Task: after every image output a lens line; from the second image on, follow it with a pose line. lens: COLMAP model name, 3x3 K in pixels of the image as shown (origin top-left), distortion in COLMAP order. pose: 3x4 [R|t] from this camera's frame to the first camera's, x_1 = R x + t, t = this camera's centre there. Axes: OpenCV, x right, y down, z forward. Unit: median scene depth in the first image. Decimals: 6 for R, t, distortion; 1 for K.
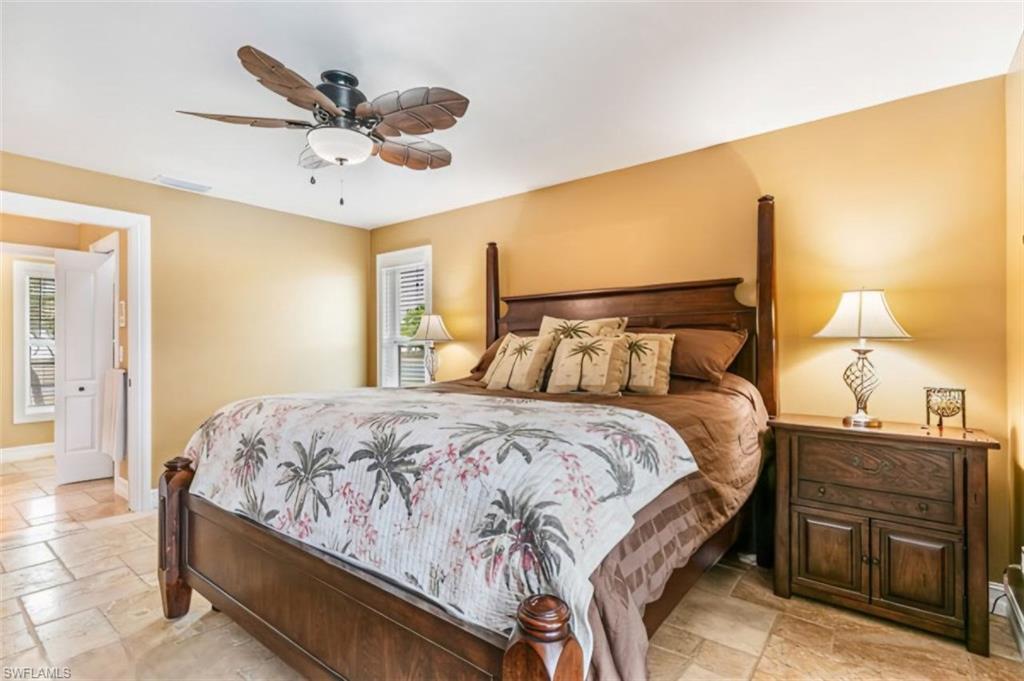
lens RADIAL K [[487.0, 0, 514.9], [0, 487.0, 340.8], [0, 0, 1]] dist [-0.000812, -0.000416]
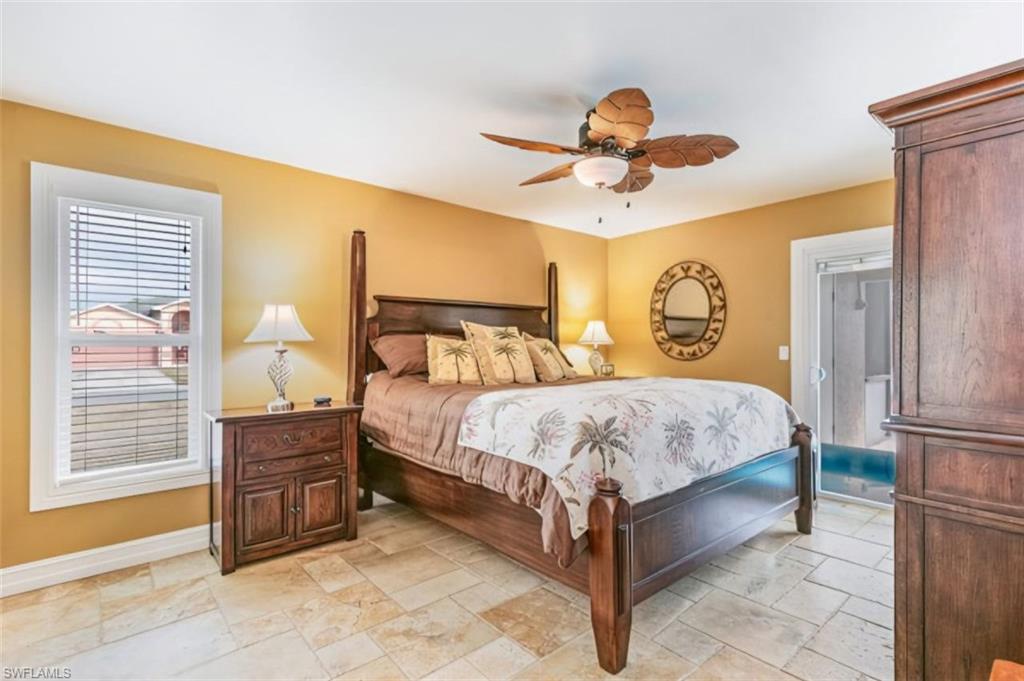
lens RADIAL K [[487.0, 0, 514.9], [0, 487.0, 340.8], [0, 0, 1]] dist [-0.000812, -0.000416]
pose [[0.199734, 0.010881, 0.979790, -1.180369], [-0.008098, 0.999923, -0.009454, 0.007319], [-0.979817, -0.006046, 0.199807, 0.751152]]
